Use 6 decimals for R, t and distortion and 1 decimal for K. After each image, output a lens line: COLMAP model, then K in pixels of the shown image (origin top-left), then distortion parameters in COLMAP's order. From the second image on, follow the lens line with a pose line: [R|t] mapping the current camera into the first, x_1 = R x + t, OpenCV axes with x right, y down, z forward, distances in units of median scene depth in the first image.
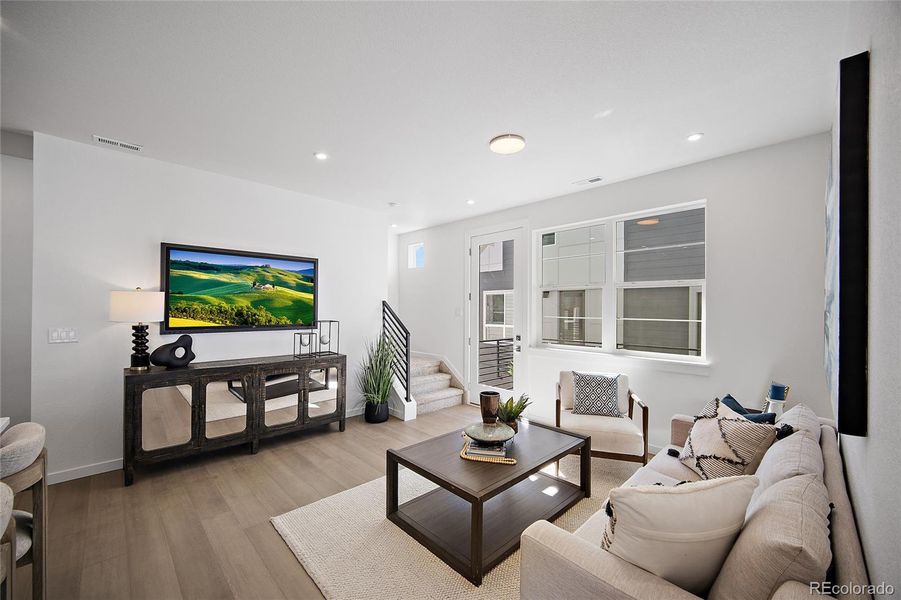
lens RADIAL K [[357.0, 0, 449.6], [0, 357.0, 300.7], [0, 0, 1]] dist [0.021481, -0.000283]
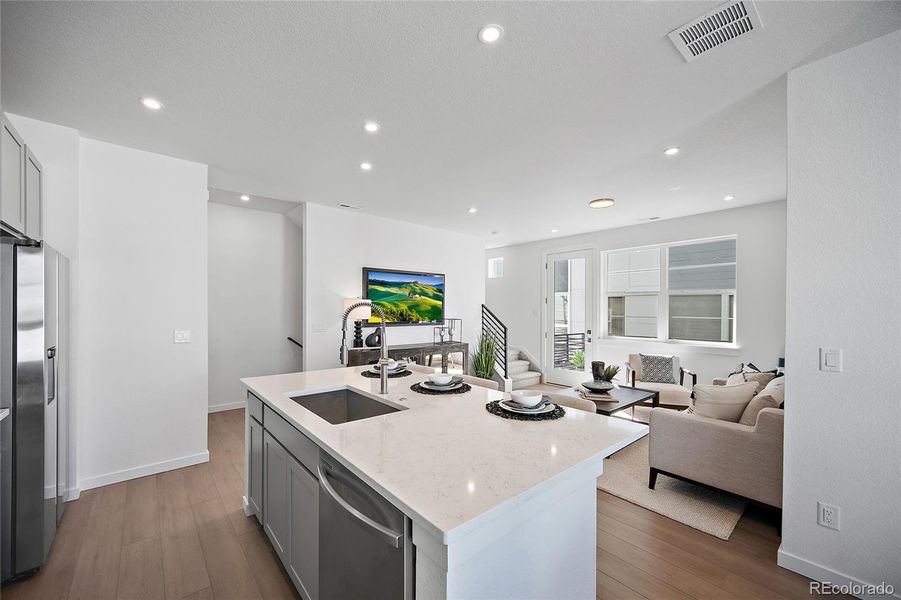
lens RADIAL K [[357.0, 0, 450.3], [0, 357.0, 306.2], [0, 0, 1]] dist [0.021481, -0.000283]
pose [[0.998720, -0.003760, -0.050444, -0.306963], [0.004417, 0.999907, 0.012910, -0.014720], [0.050391, -0.013116, 0.998643, -0.430594]]
